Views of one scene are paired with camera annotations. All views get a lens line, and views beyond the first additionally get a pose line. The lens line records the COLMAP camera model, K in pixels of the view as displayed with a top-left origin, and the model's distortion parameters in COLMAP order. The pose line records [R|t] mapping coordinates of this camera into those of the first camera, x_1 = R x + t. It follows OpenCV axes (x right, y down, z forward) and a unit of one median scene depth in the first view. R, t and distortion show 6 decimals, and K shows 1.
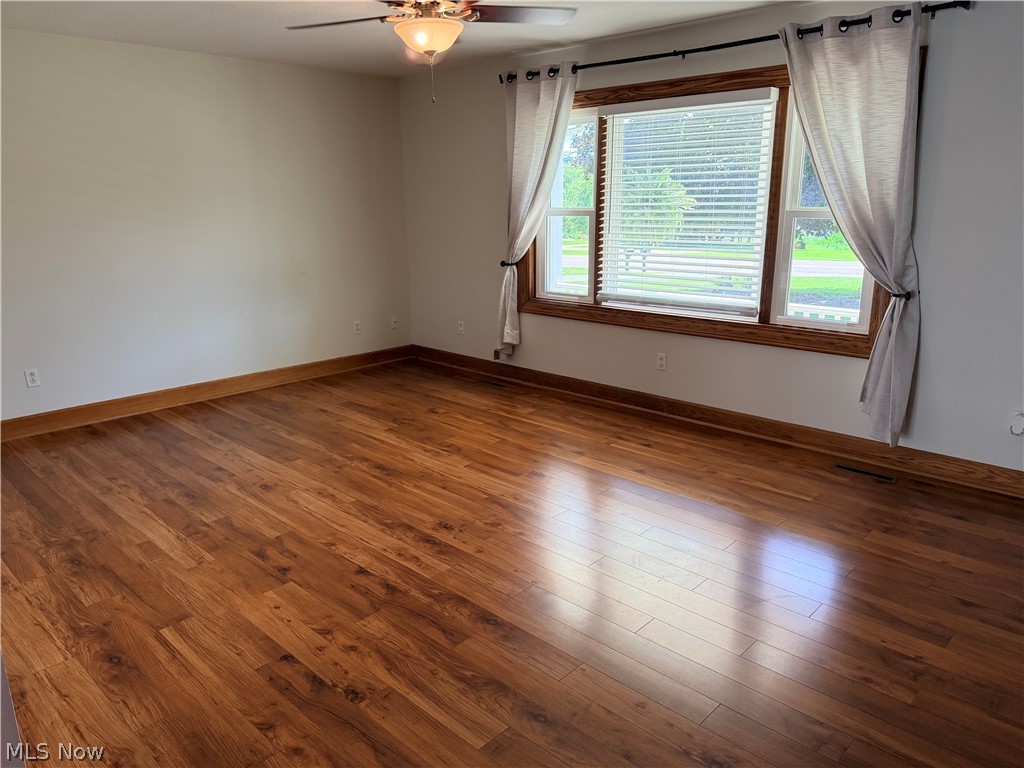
lens RADIAL K [[726.3, 0, 514.1], [0, 726.3, 381.6], [0, 0, 1]] dist [0.060916, -0.079281]
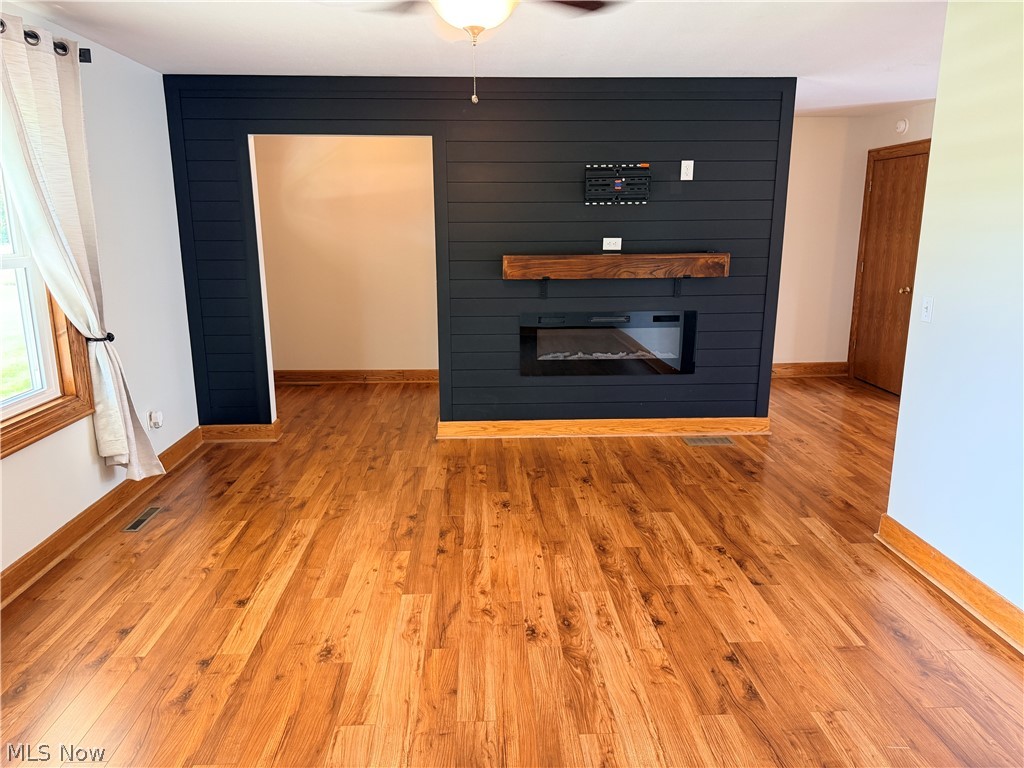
lens RADIAL K [[726.3, 0, 506.0], [0, 726.3, 383.8], [0, 0, 1]] dist [0.060916, -0.079281]
pose [[-0.721163, -0.144043, 0.677625, -0.701274], [0.182973, 0.903806, 0.386853, -0.451512], [-0.668165, 0.402971, -0.625436, 1.680692]]
